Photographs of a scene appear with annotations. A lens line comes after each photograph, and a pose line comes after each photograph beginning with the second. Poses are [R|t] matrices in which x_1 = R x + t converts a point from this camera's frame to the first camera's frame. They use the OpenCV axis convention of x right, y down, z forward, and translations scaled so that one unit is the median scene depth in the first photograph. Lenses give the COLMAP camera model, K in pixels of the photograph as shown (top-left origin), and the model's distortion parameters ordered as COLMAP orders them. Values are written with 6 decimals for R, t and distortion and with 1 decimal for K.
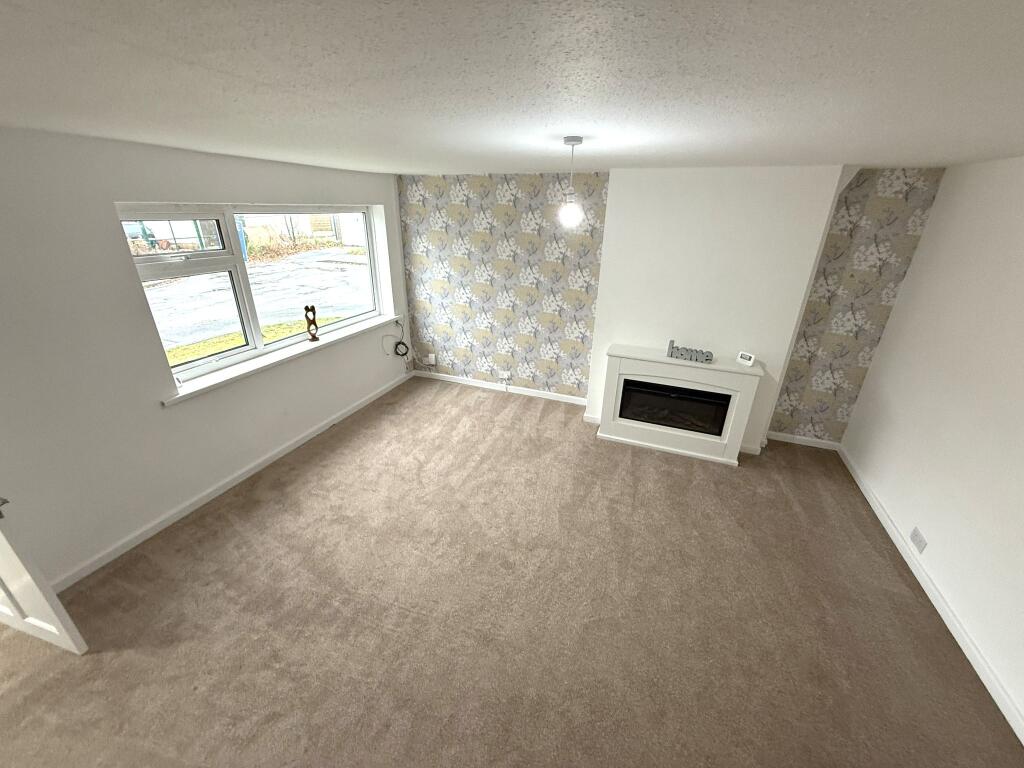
lens RADIAL K [[407.0, 0, 507.7], [0, 407.0, 383.0], [0, 0, 1]] dist [-0.002198, 0.000282]
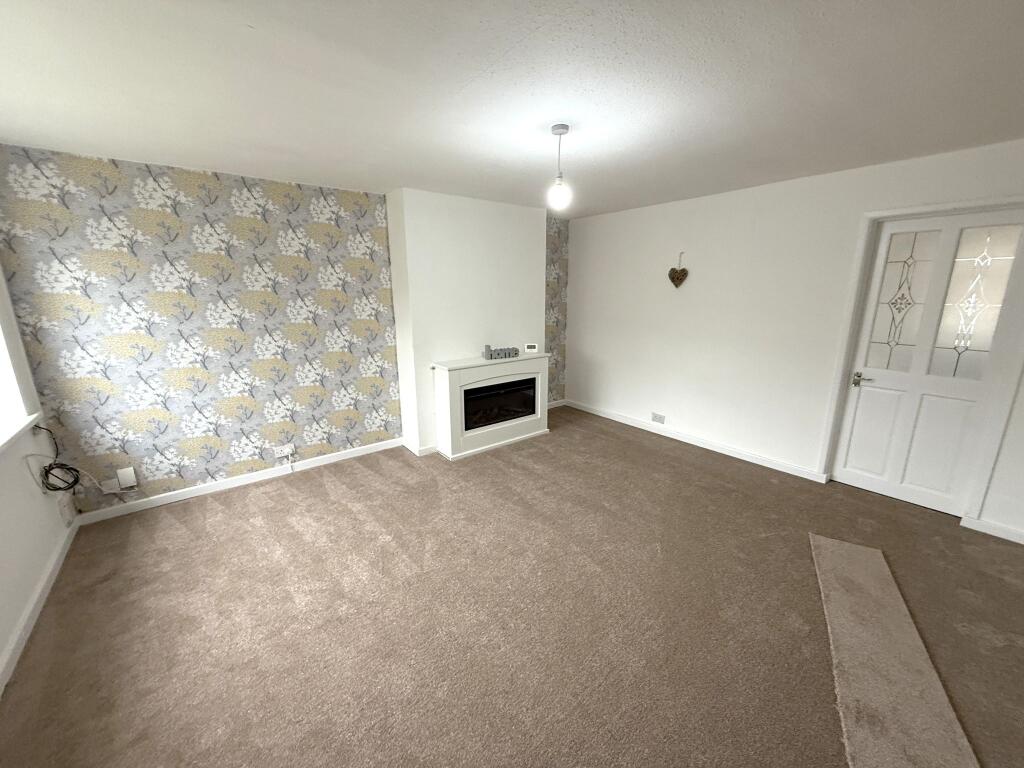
lens RADIAL K [[407.0, 0, 507.7], [0, 407.0, 383.0], [0, 0, 1]] dist [-0.002198, 0.000282]
pose [[0.508600, -0.213086, 0.834219, -0.408956], [0.353043, 0.935308, 0.023667, -0.010315], [-0.785294, 0.282478, 0.550926, 0.287943]]
